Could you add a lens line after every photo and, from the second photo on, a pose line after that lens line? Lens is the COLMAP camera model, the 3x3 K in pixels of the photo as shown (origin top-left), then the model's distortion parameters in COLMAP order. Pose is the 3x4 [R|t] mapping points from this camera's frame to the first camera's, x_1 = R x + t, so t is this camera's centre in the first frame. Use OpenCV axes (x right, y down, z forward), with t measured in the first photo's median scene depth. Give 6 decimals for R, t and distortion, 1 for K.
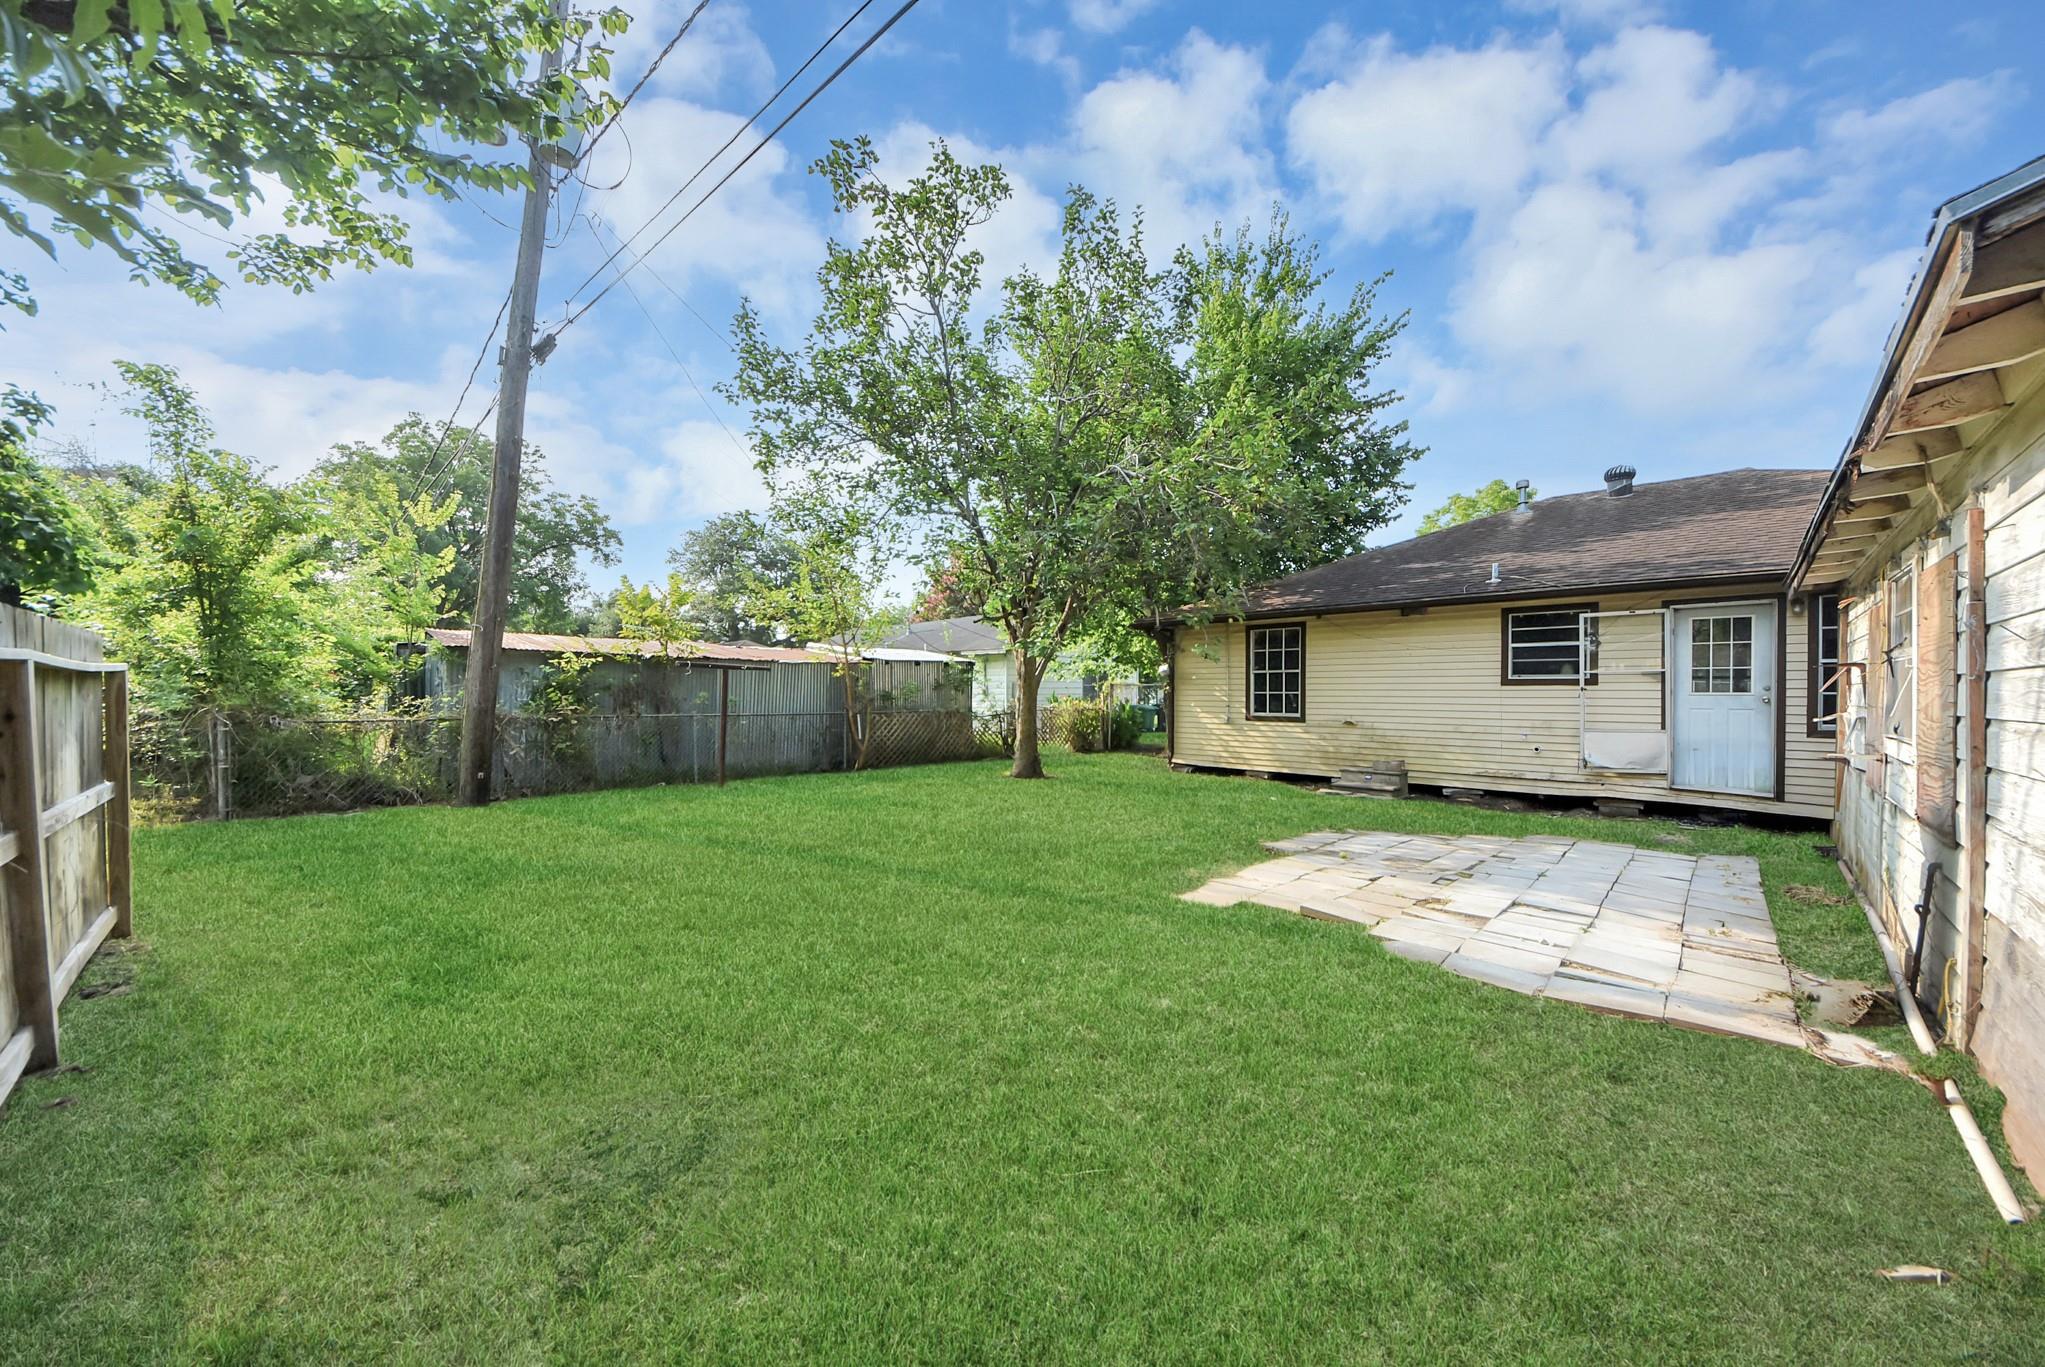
lens RADIAL K [[736.0, 0, 1038.8], [0, 736.0, 688.1], [0, 0, 1]] dist [-0.001676, -0.000324]
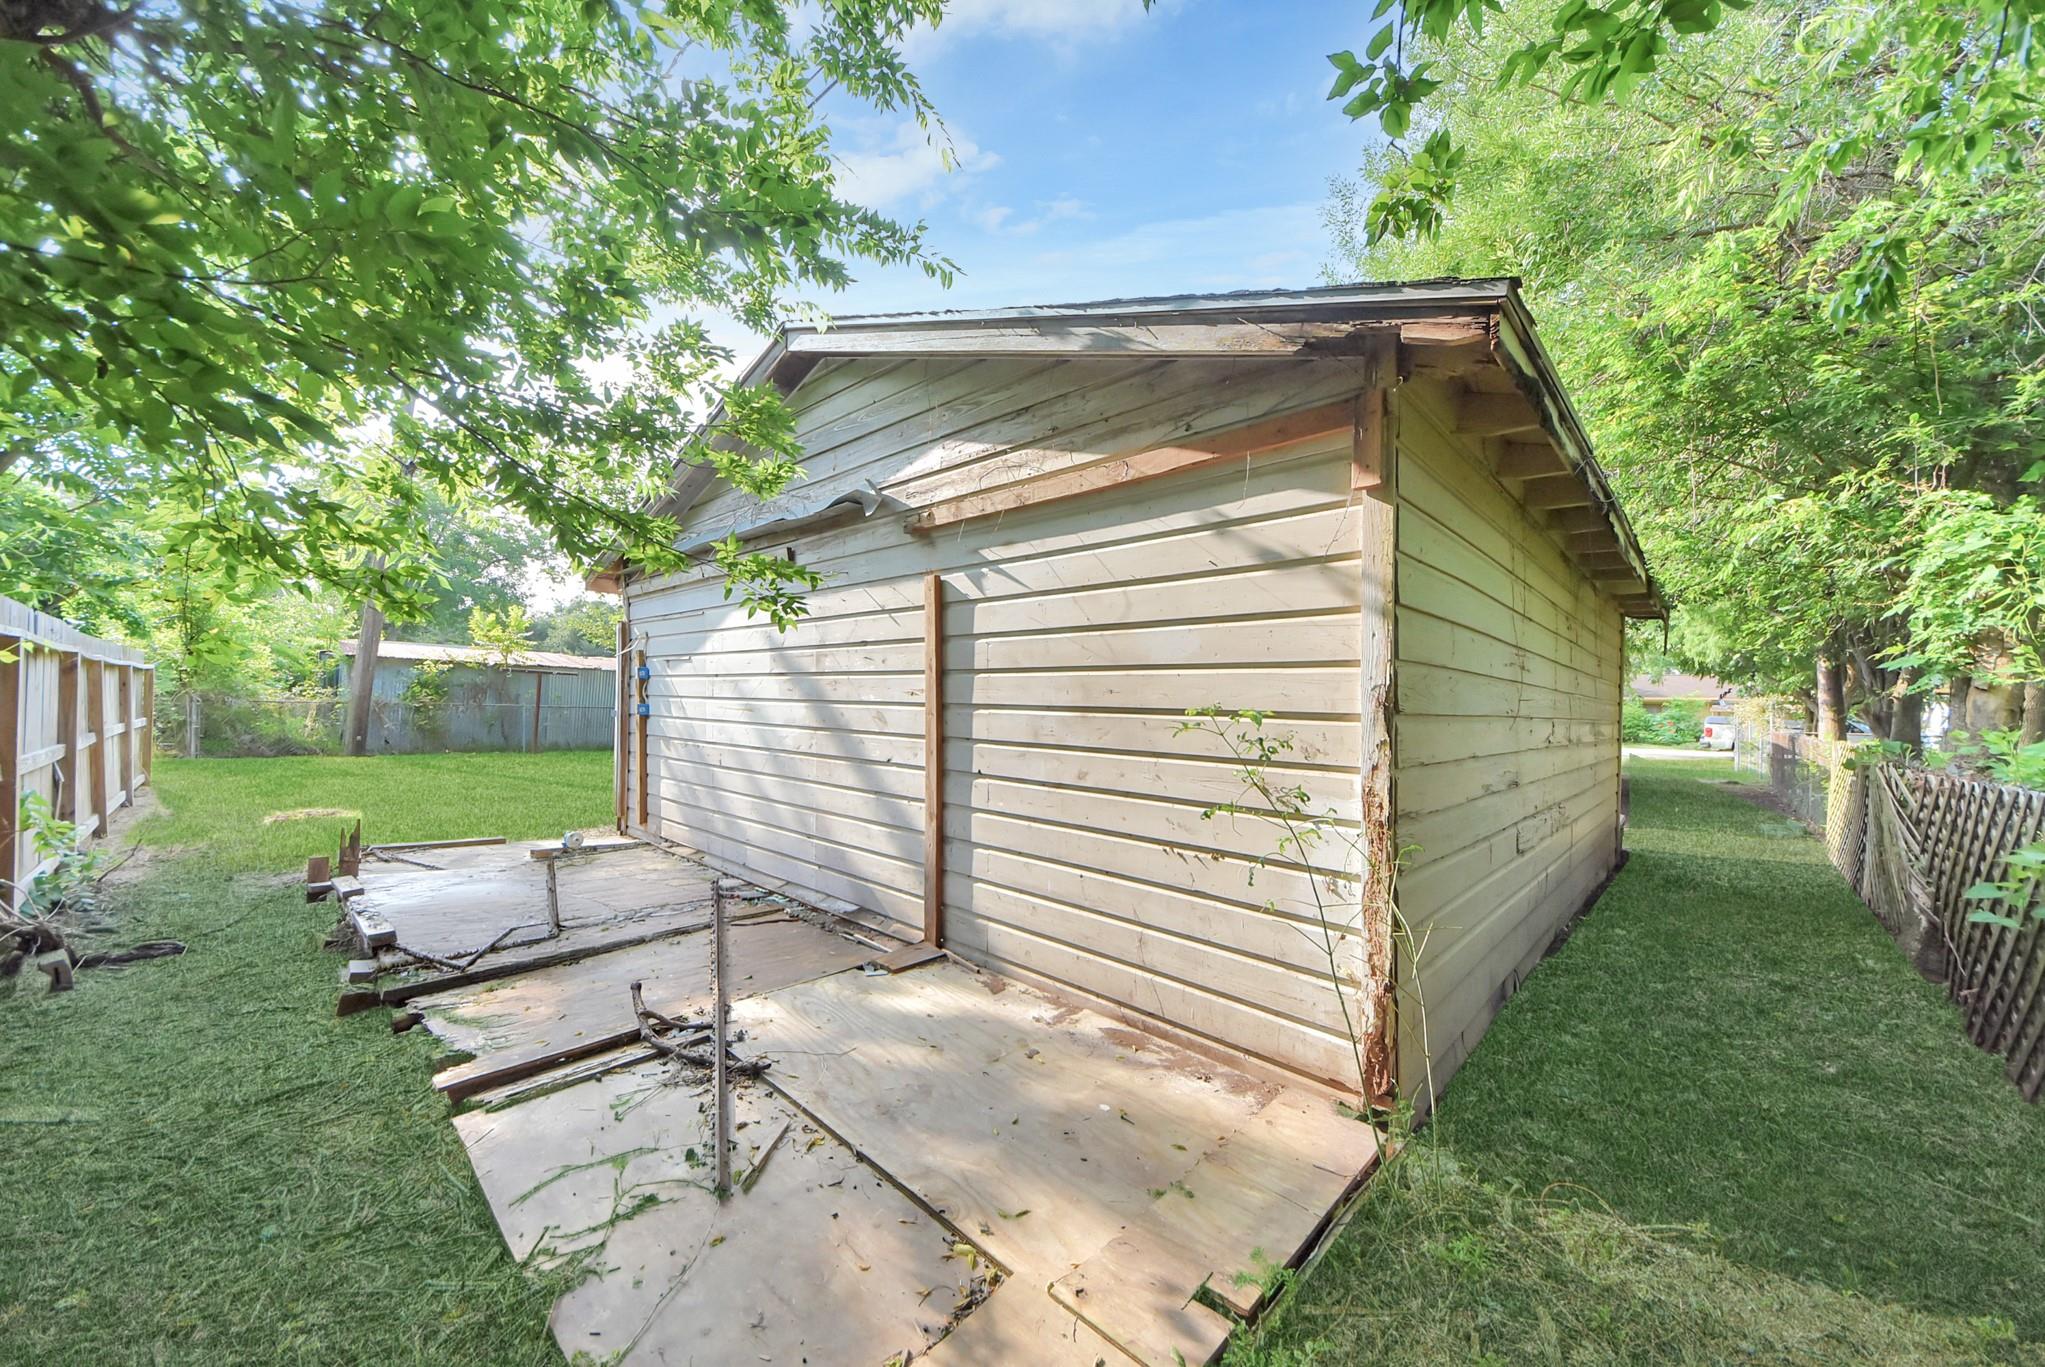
lens RADIAL K [[736.0, 0, 1012.8], [0, 736.0, 693.8], [0, 0, 1]] dist [-0.001676, -0.000324]
pose [[0.999746, 0.022466, -0.001836, 0.556757], [-0.022481, 0.999712, -0.008439, 0.005440], [0.001646, 0.008479, 0.999963, -0.495667]]
